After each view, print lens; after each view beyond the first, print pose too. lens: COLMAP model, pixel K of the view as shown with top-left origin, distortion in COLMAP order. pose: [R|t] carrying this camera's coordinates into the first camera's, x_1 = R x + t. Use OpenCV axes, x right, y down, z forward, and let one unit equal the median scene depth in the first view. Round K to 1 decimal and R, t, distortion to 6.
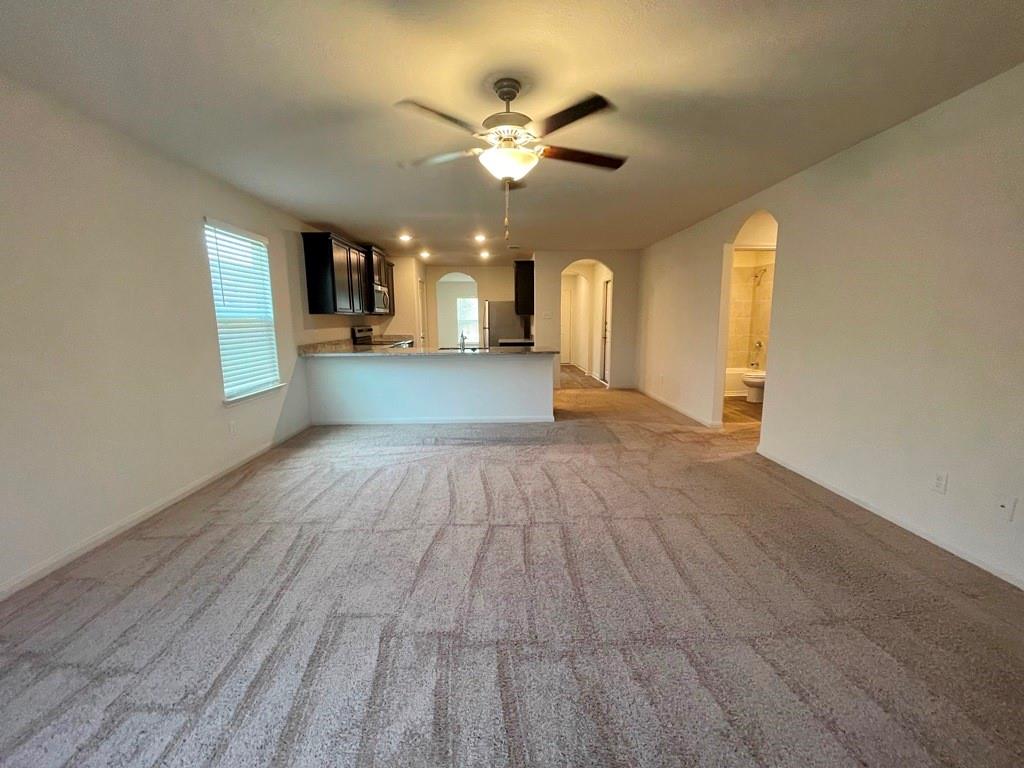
lens RADIAL K [[414.6, 0, 513.8], [0, 414.6, 381.0], [0, 0, 1]] dist [-0.004362, 0.001436]
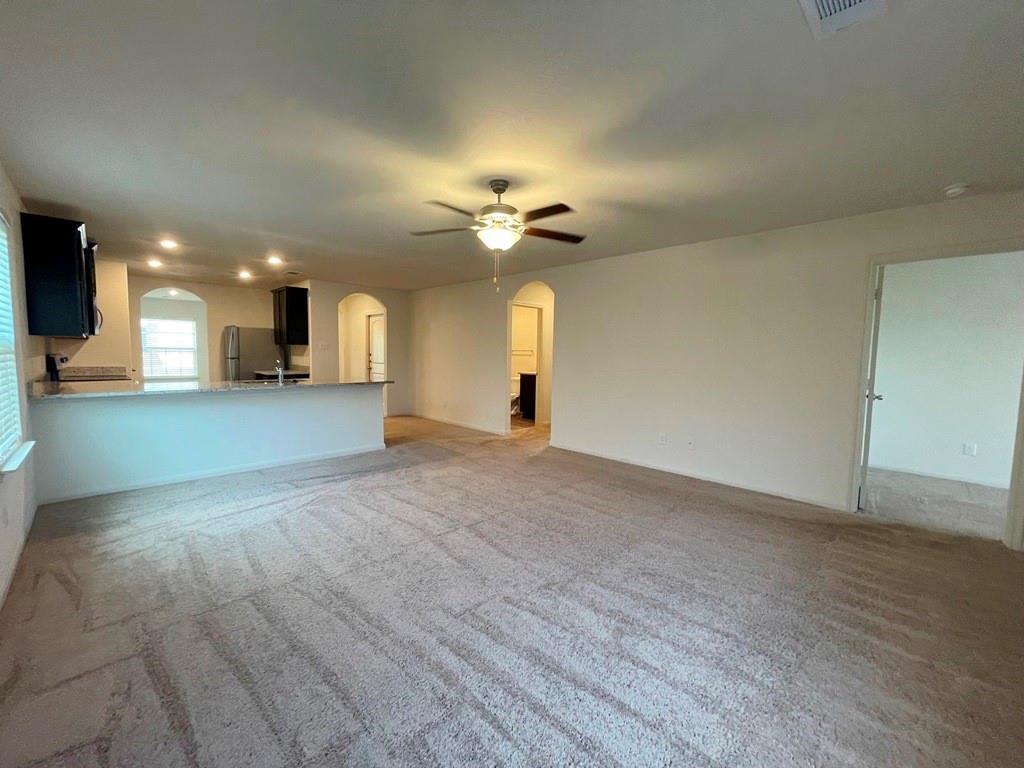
lens RADIAL K [[414.6, 0, 506.0], [0, 414.6, 389.6], [0, 0, 1]] dist [-0.004362, 0.001436]
pose [[0.728975, -0.040045, 0.683367, -0.535118], [0.078767, 0.996564, -0.025625, 0.000276], [-0.679993, 0.072507, 0.729625, 0.026347]]
